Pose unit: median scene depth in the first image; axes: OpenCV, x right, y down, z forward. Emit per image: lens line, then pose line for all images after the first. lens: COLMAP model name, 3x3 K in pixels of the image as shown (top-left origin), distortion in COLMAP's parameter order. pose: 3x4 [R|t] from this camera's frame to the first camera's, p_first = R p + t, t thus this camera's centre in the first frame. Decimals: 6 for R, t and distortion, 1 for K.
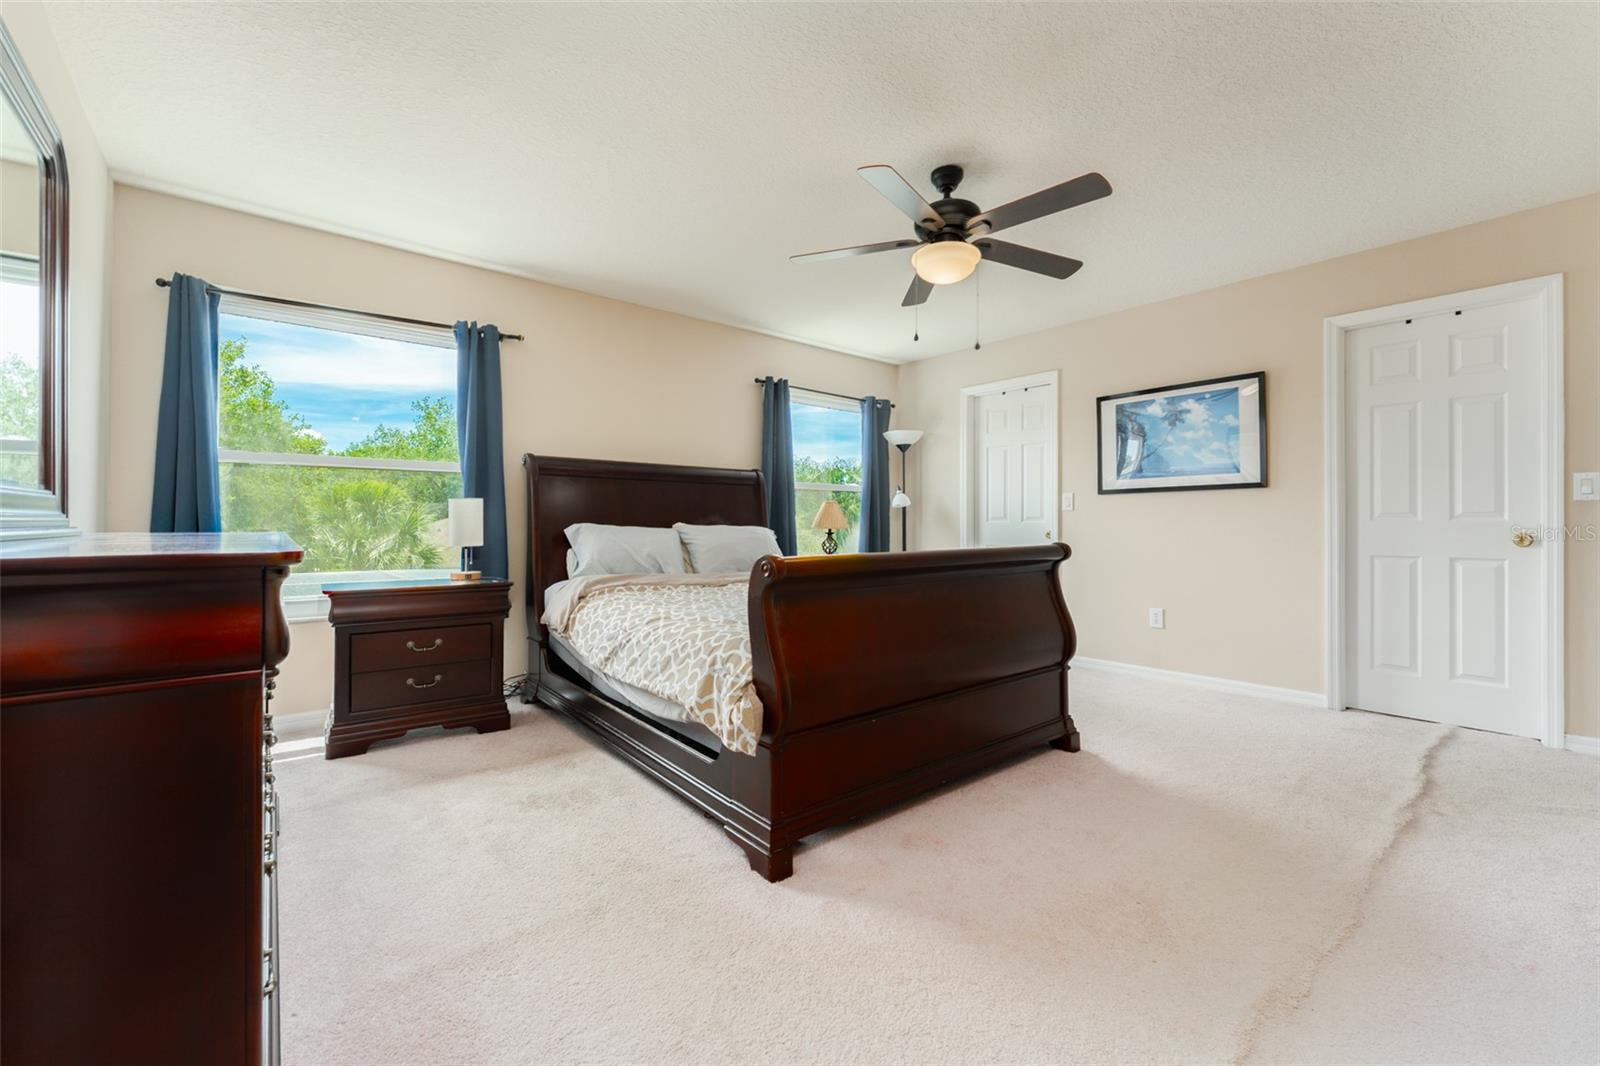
lens RADIAL K [[657.4, 0, 753.4], [0, 657.4, 522.6], [0, 0, 1]] dist [-0.031806, -0.000076]
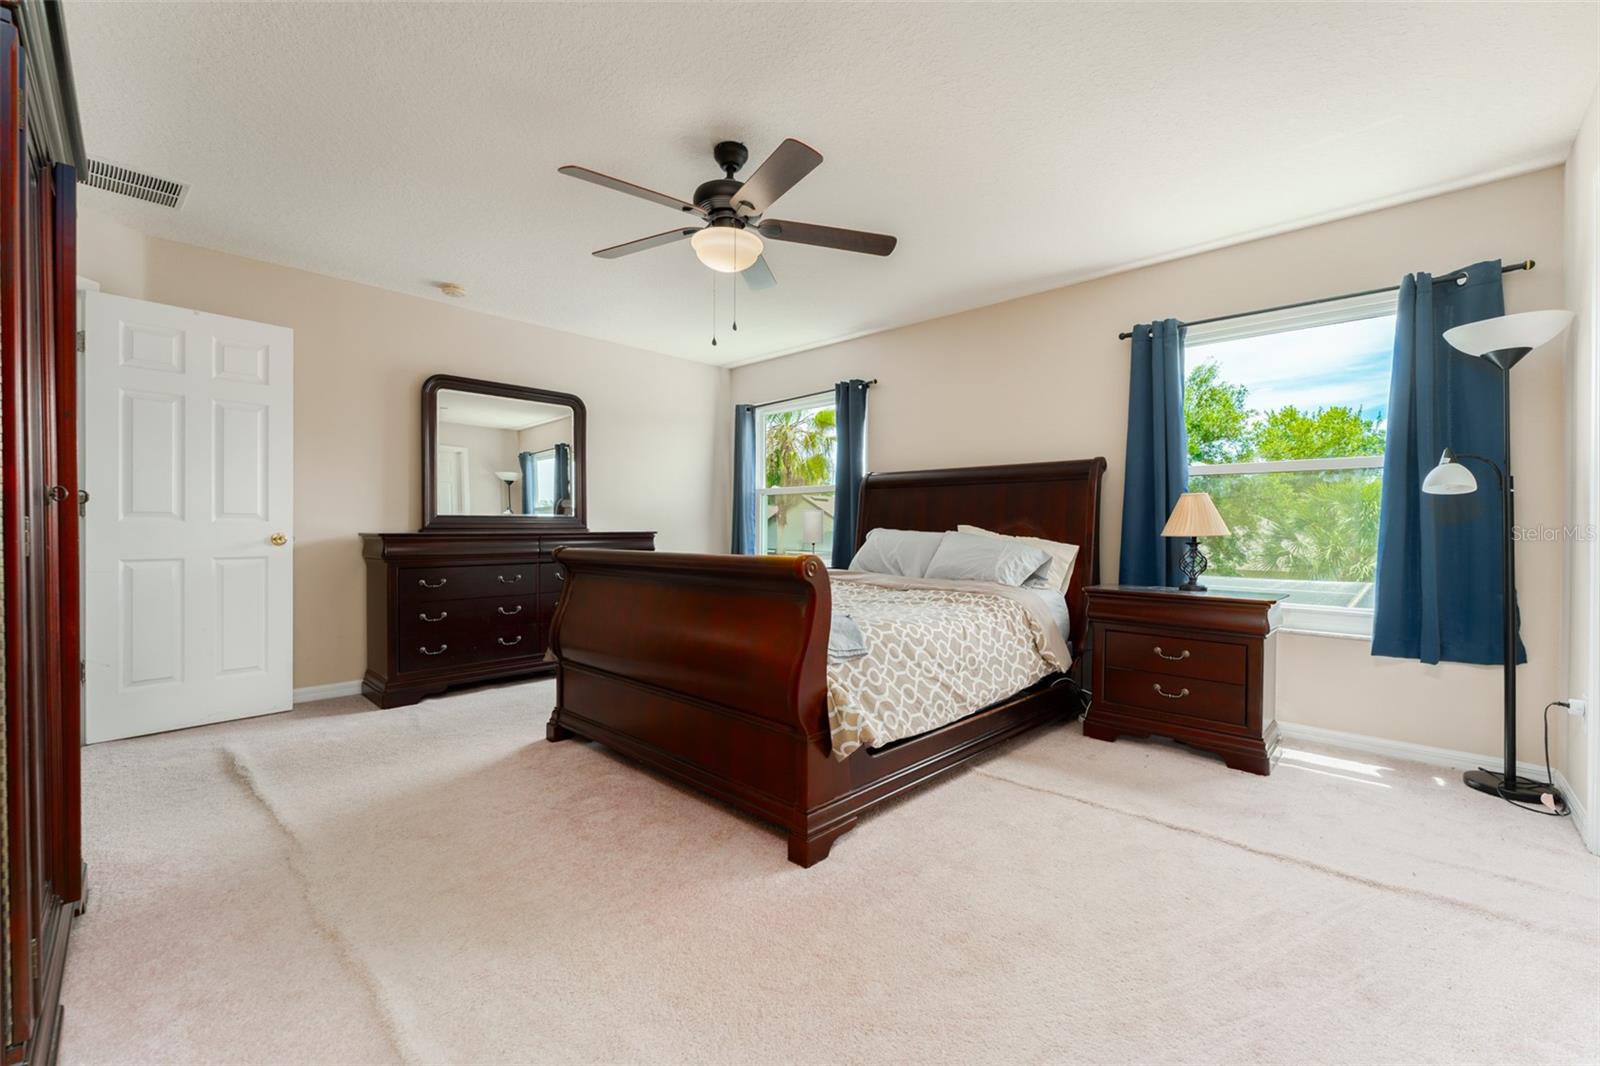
lens RADIAL K [[646.4, 0, 795.1], [0, 646.4, 524.0], [0, 0, 1]] dist [-0.001635, -0.000093]
pose [[0.154081, -0.005782, -0.988041, 0.678445], [-0.003739, 0.999972, -0.006435, 0.003389], [0.988051, 0.004685, 0.154055, 0.523606]]
